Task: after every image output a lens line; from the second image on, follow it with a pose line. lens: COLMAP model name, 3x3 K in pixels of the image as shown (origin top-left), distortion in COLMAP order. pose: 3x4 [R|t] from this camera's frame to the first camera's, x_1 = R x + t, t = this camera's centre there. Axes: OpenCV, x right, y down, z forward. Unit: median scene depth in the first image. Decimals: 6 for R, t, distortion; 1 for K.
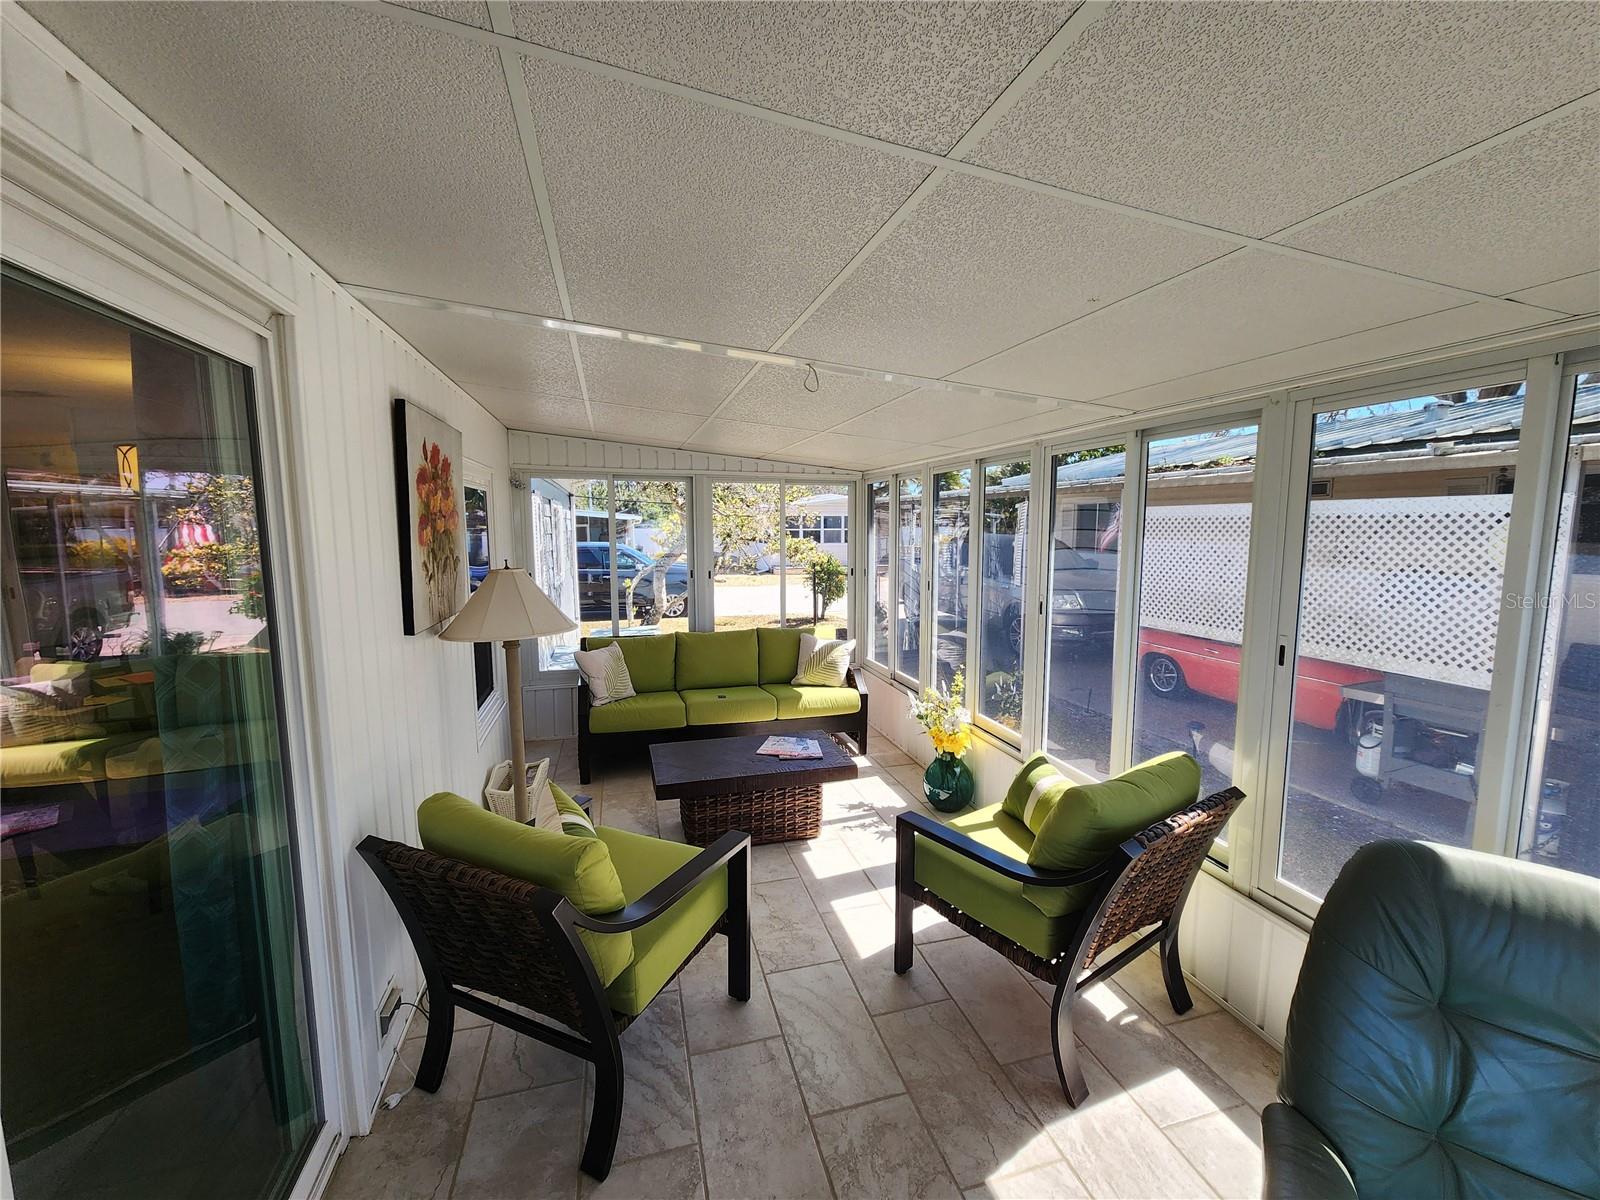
lens RADIAL K [[663.0, 0, 805.7], [0, 663.0, 603.0], [0, 0, 1]] dist [0.002460, 0.000197]
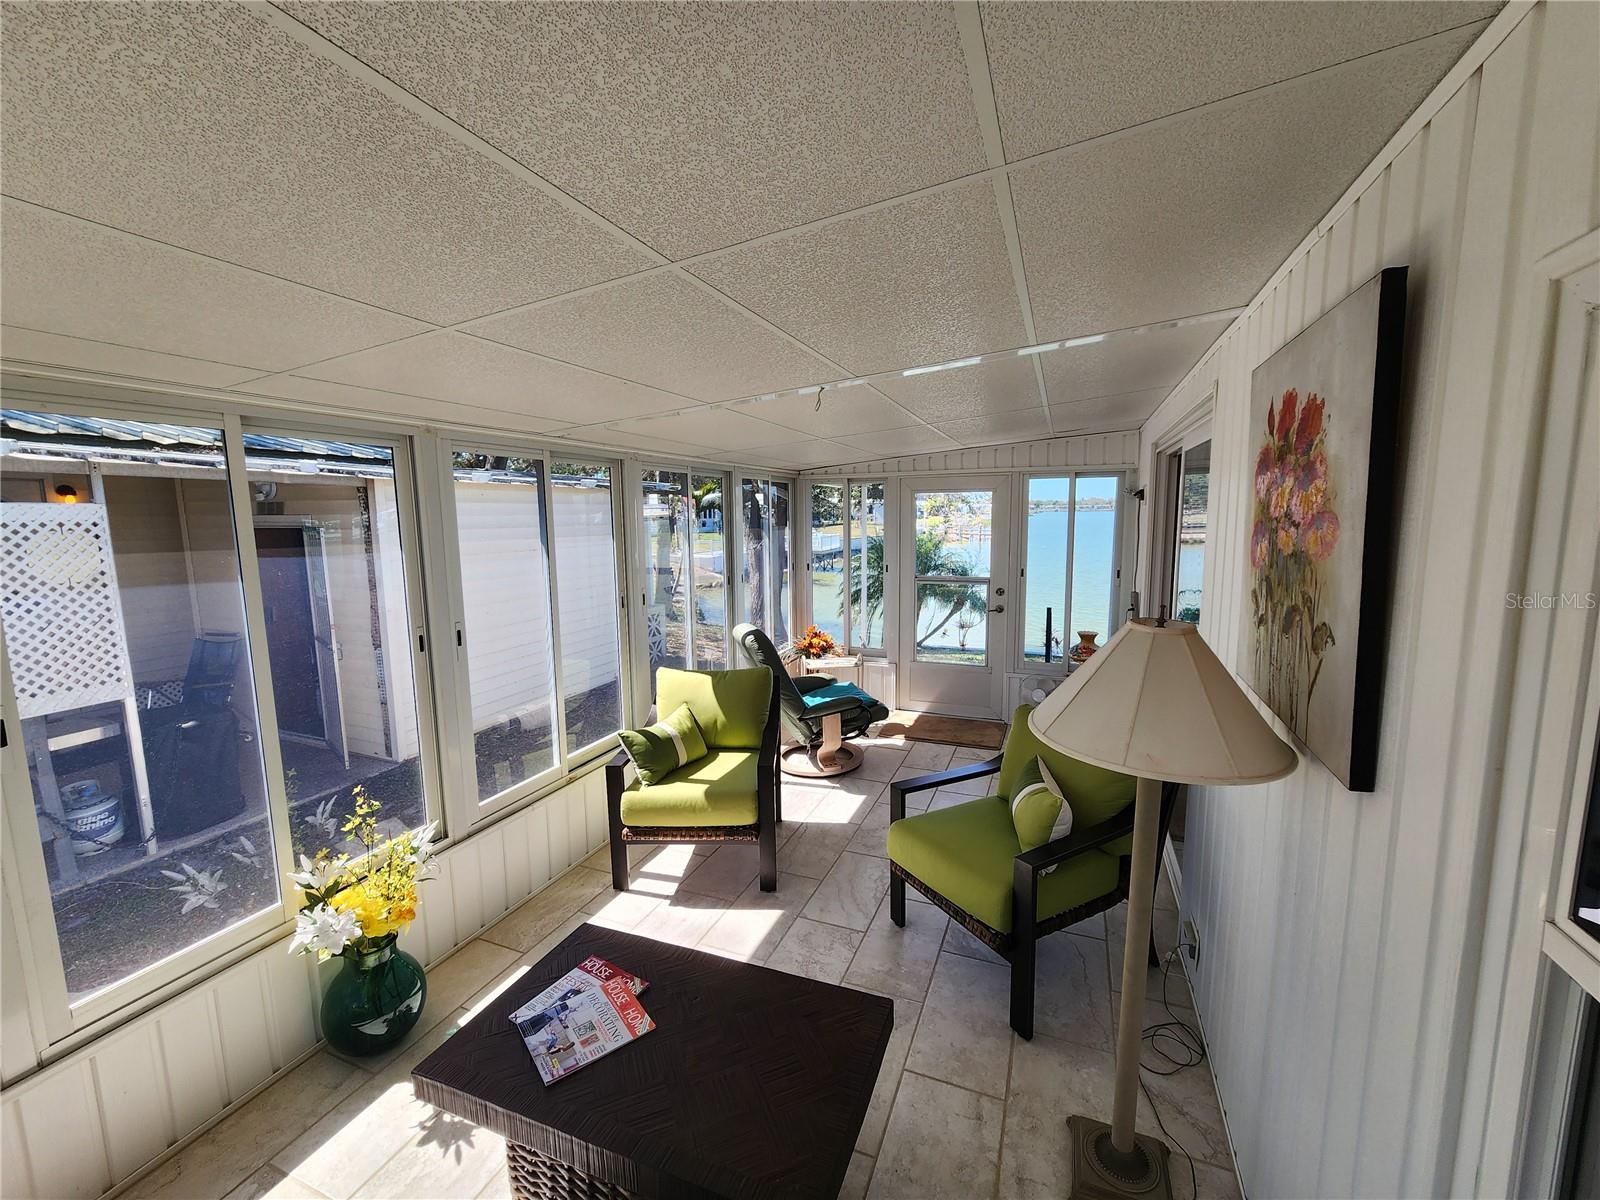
lens RADIAL K [[663.0, 0, 806.0], [0, 663.0, 597.6], [0, 0, 1]] dist [0.002460, 0.000197]
pose [[-0.793387, -0.066705, 0.605052, -0.405325], [0.083544, 0.972639, 0.216780, -0.156268], [-0.602957, 0.222540, -0.766106, 1.170277]]
